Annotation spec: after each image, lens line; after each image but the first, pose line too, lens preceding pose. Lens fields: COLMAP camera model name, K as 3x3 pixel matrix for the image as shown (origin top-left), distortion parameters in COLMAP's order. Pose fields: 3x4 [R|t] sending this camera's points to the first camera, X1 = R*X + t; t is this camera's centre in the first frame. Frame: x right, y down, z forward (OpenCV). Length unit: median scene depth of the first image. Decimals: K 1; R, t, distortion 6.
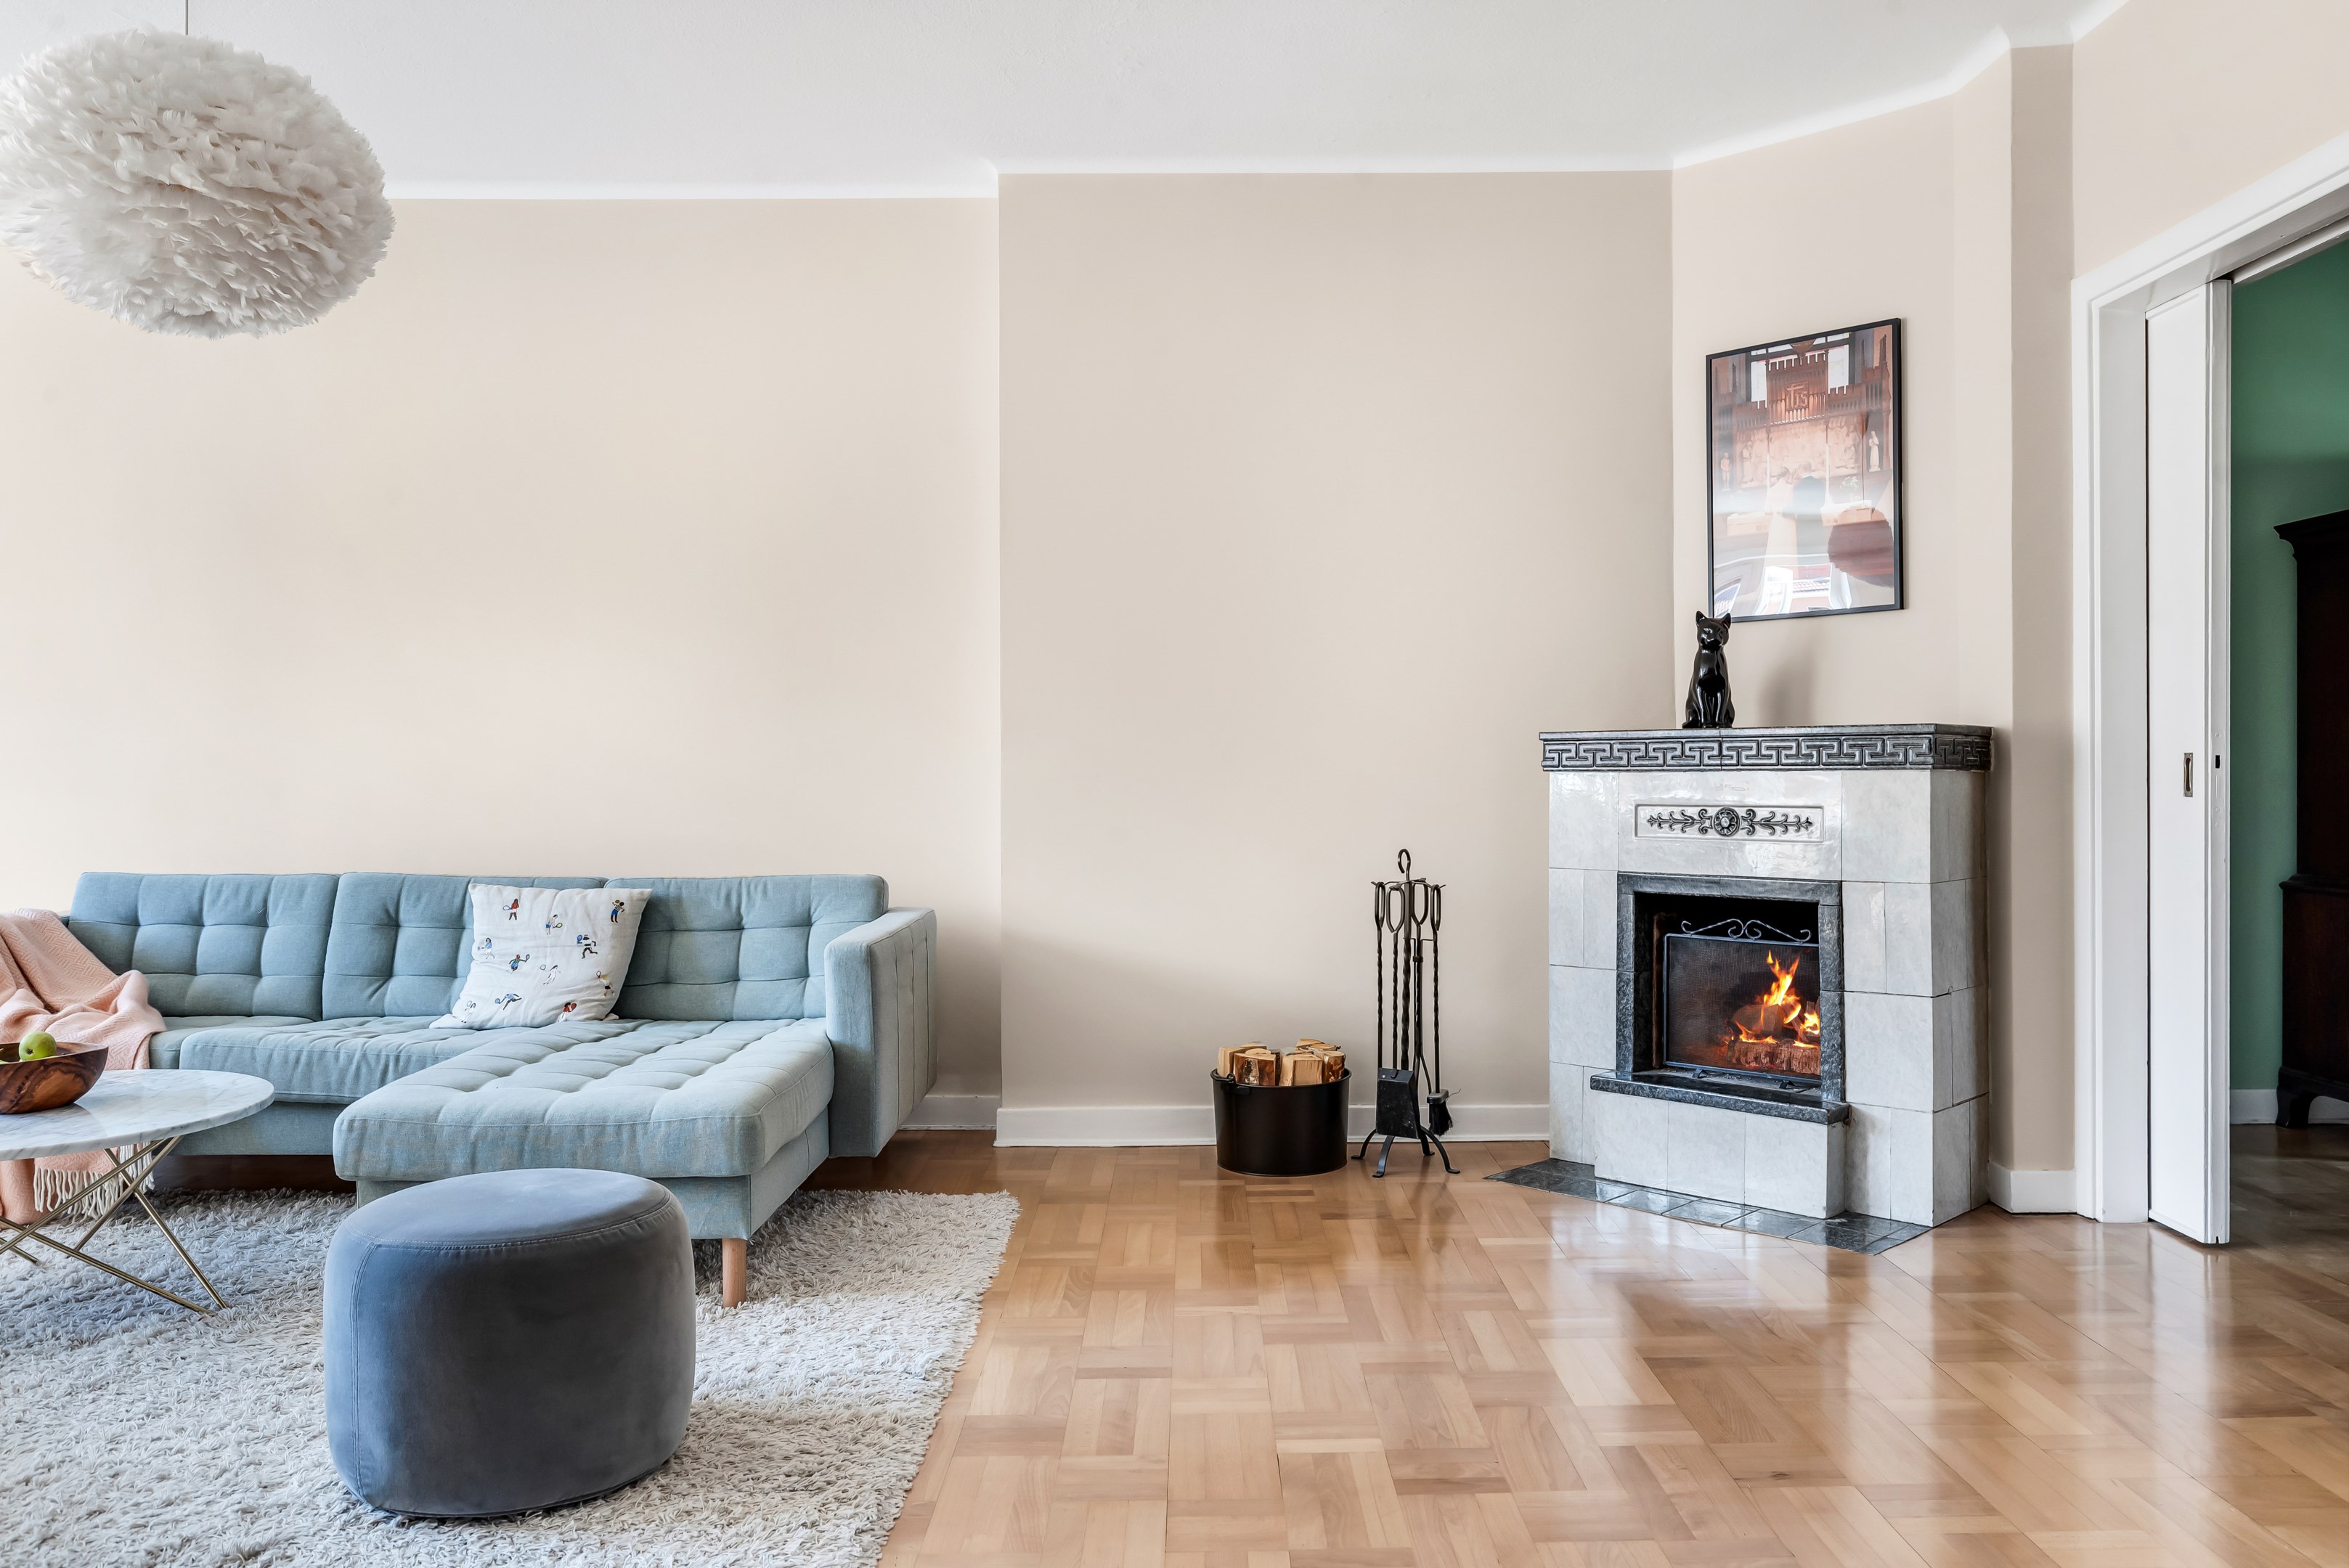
lens RADIAL K [[1829.4, 0, 1211.5], [0, 1829.4, 779.7], [0, 0, 1]] dist [0.002817, -0.000050]
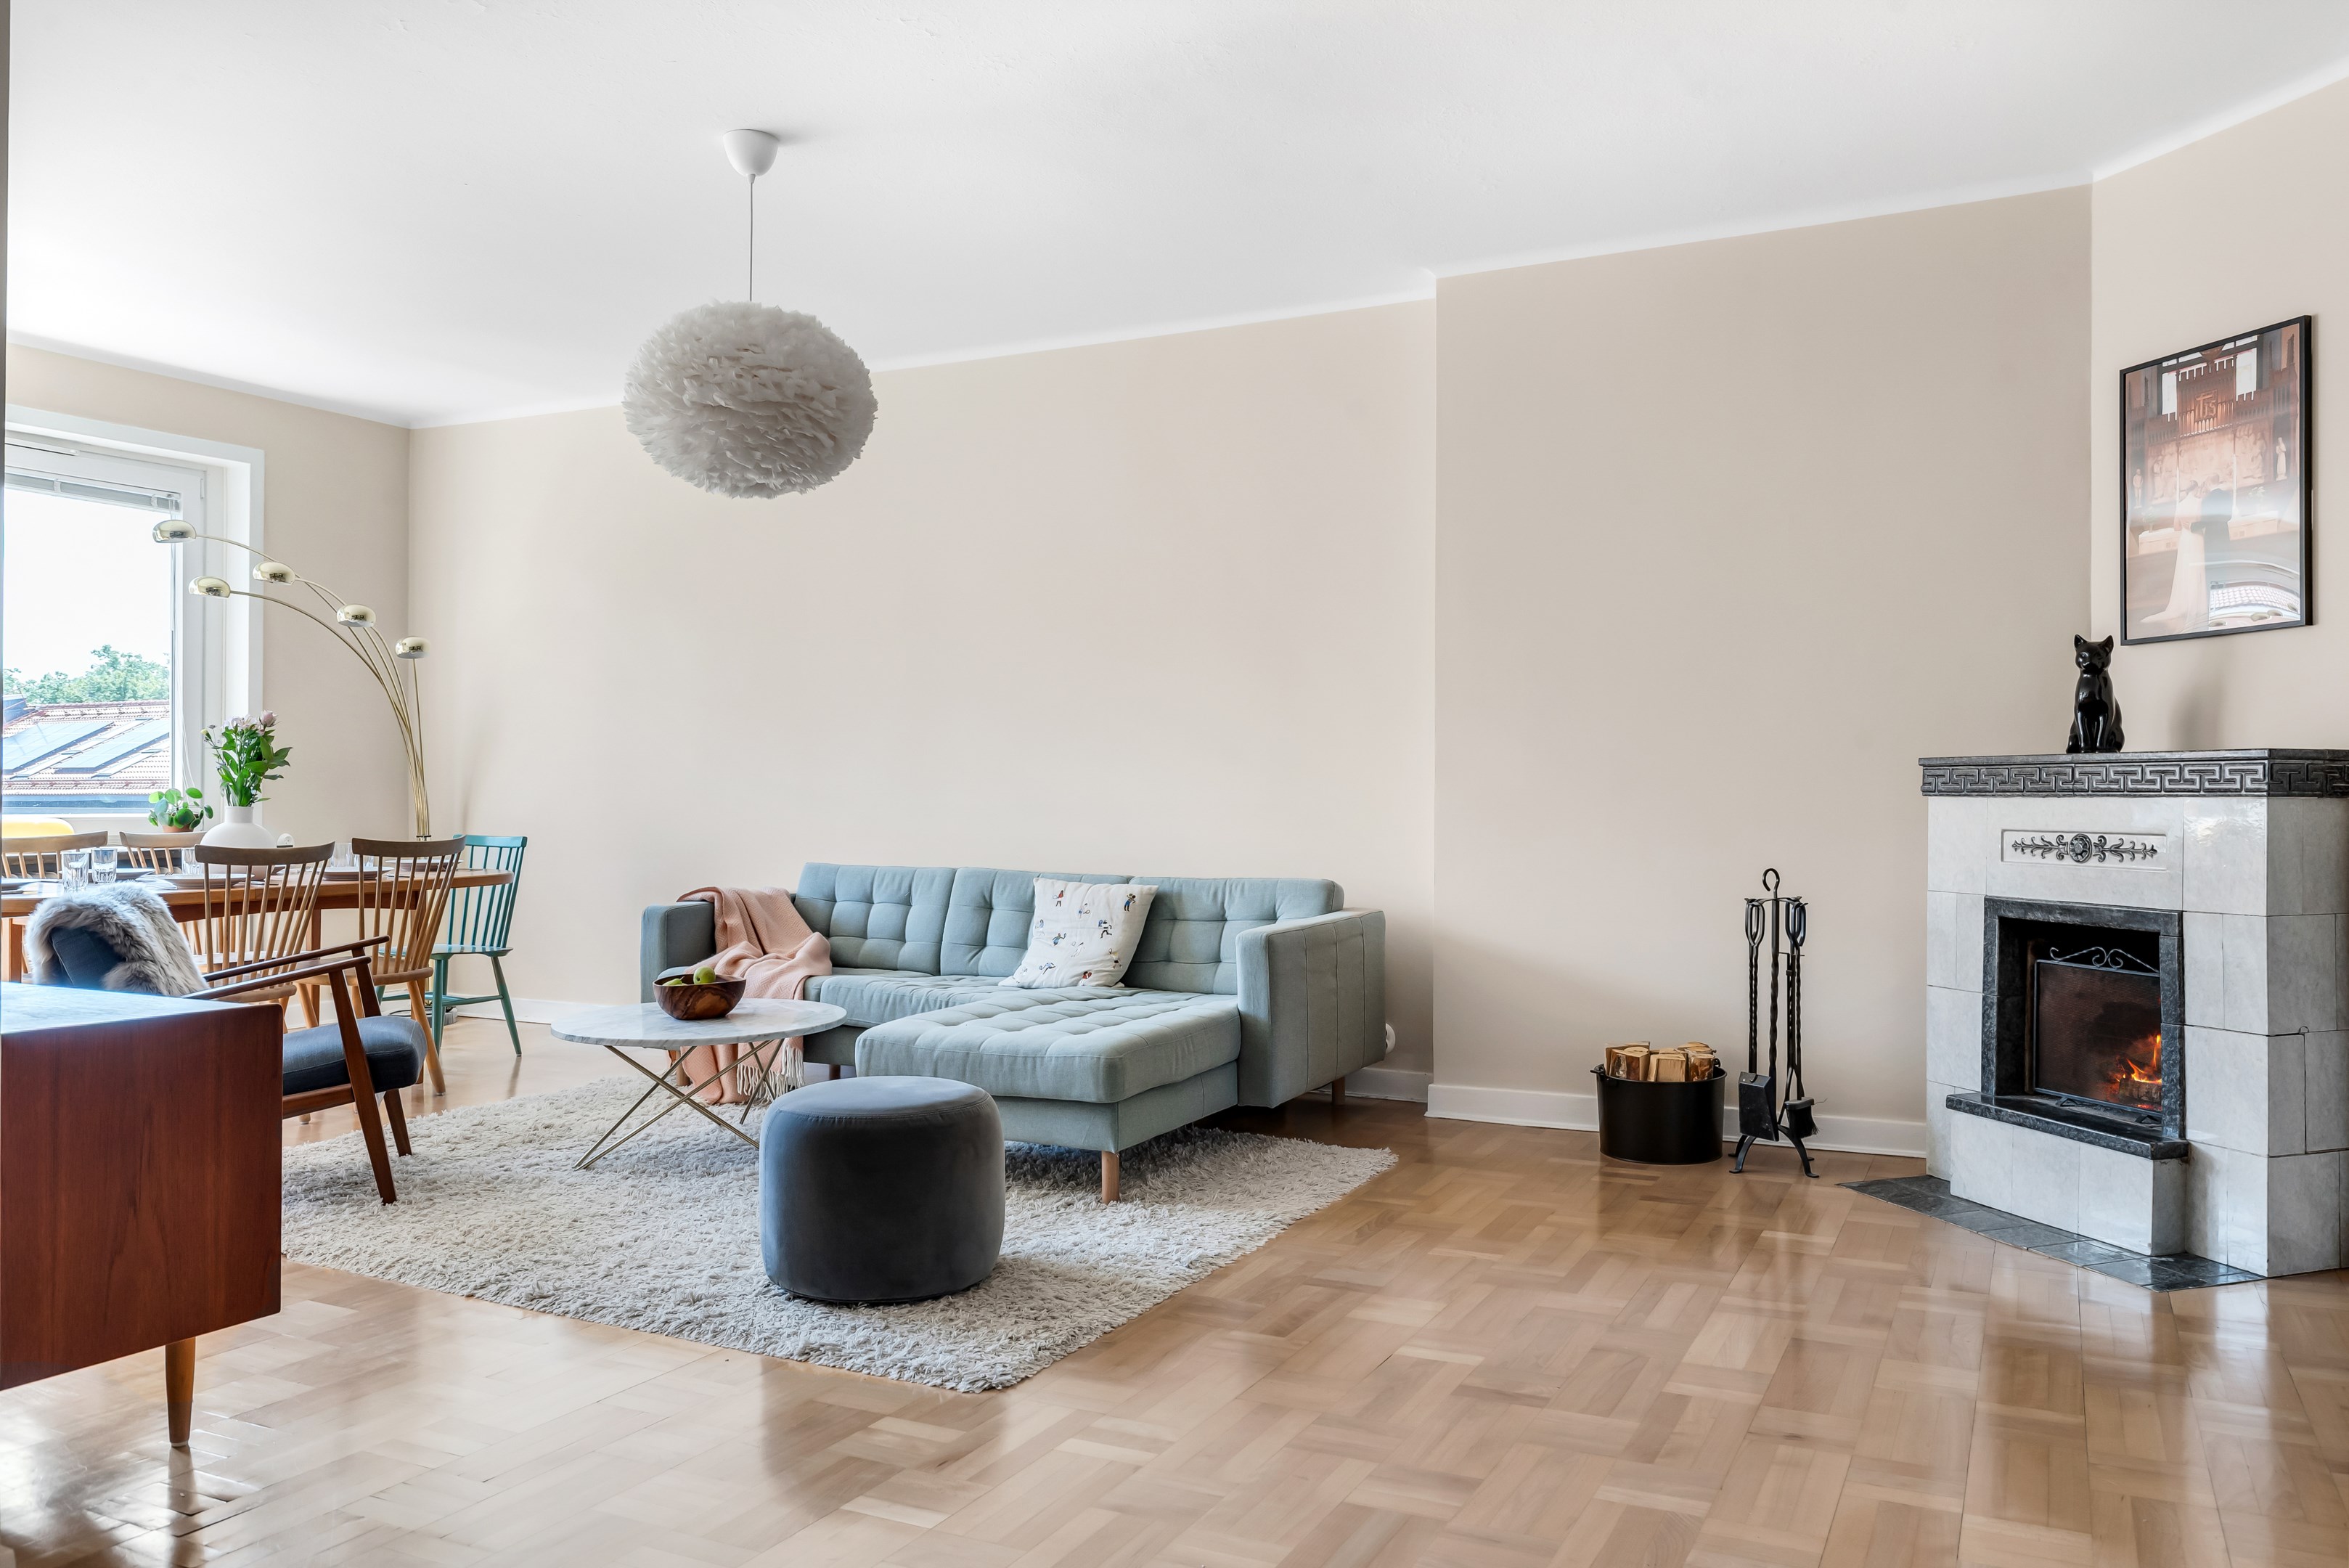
lens RADIAL K [[1771.0, 0, 1174.5], [0, 1771.0, 784.0], [0, 0, 1]] dist [0.002011, 0.001953]
pose [[0.884444, 0.001970, -0.466642, 0.283726], [-0.005275, 0.999969, -0.005778, -0.003351], [0.466616, 0.007572, 0.884427, -0.073961]]
